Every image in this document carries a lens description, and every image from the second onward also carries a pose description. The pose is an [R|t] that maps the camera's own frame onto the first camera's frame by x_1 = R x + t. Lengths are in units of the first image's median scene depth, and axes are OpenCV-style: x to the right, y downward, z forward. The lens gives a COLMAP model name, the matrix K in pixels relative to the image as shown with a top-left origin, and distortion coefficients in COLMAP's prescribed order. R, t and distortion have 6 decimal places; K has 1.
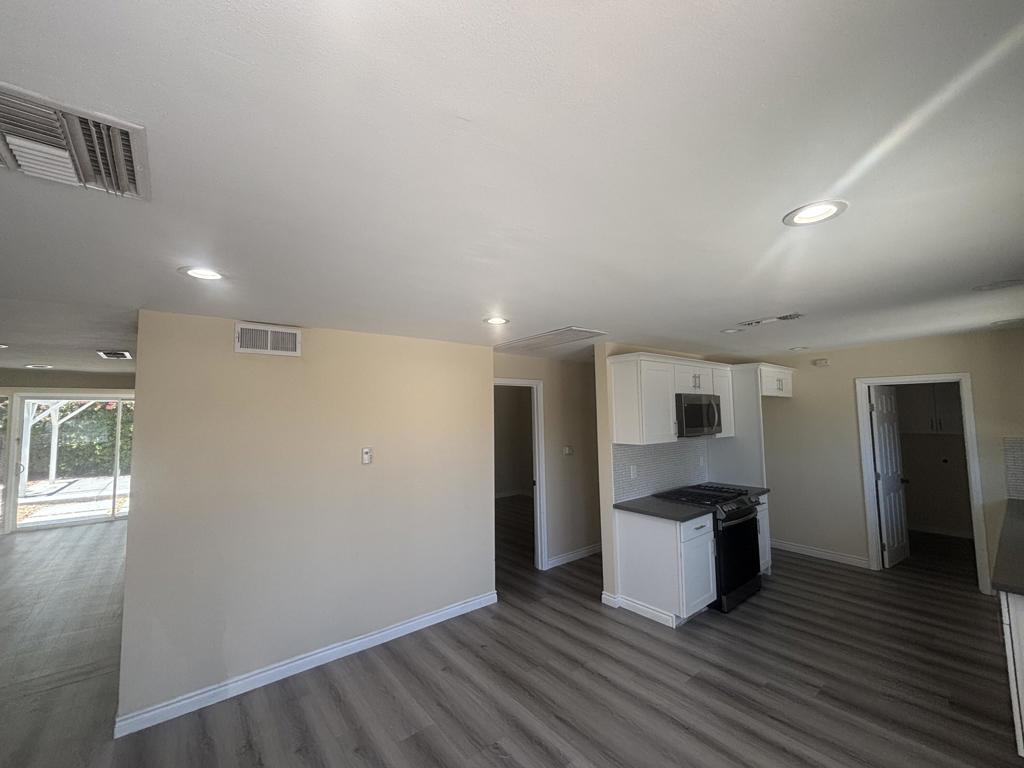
lens RADIAL K [[417.9, 0, 511.3], [0, 417.9, 382.4], [0, 0, 1]] dist [-0.000951, 0.000635]
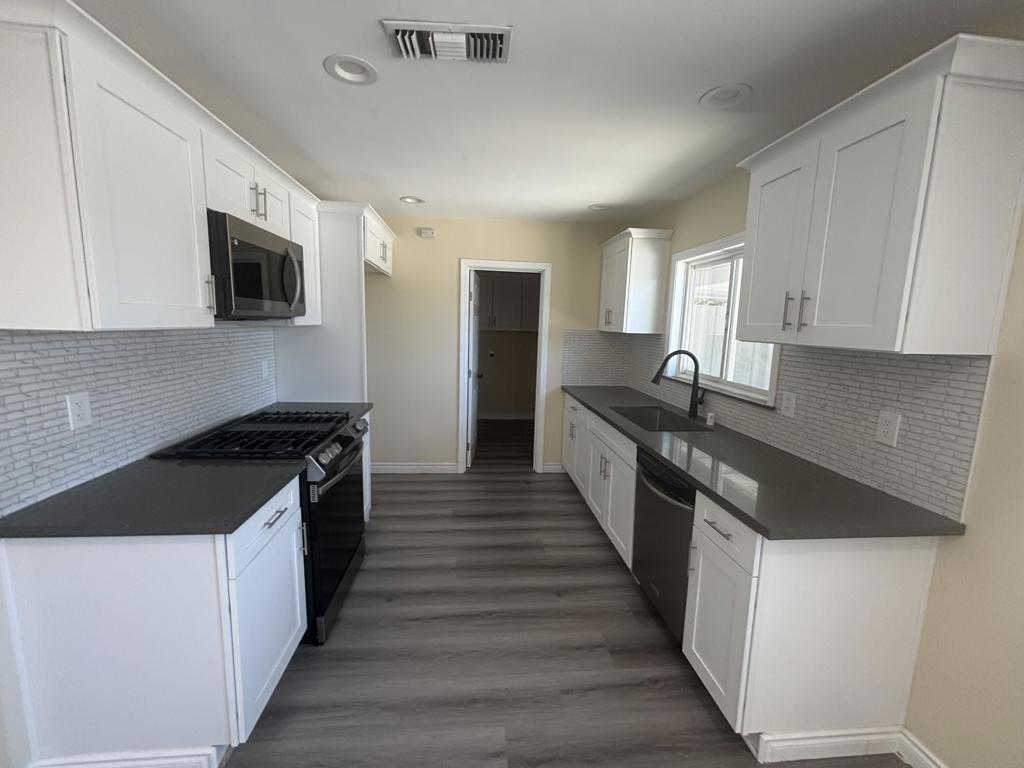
lens RADIAL K [[417.9, 0, 507.7], [0, 417.9, 383.6], [0, 0, 1]] dist [-0.000951, 0.000635]
pose [[0.558850, -0.089662, 0.824407, 0.195009], [-0.102585, 0.979027, 0.176018, 0.086256], [-0.822899, -0.182940, 0.537931, 0.482112]]
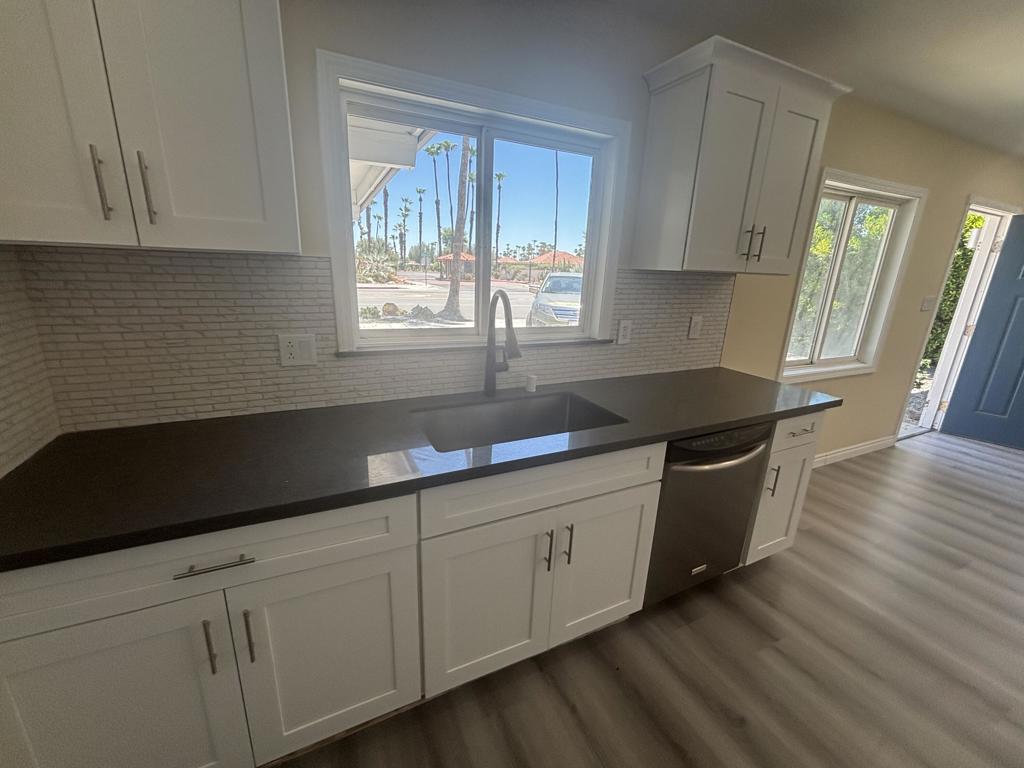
lens RADIAL K [[417.9, 0, 513.1], [0, 417.9, 385.3], [0, 0, 1]] dist [-0.000951, 0.000635]
pose [[-0.973130, -0.076654, 0.217121, 0.795218], [-0.034232, 0.980643, 0.192786, 0.132943], [-0.227696, 0.180174, -0.956918, 0.988185]]
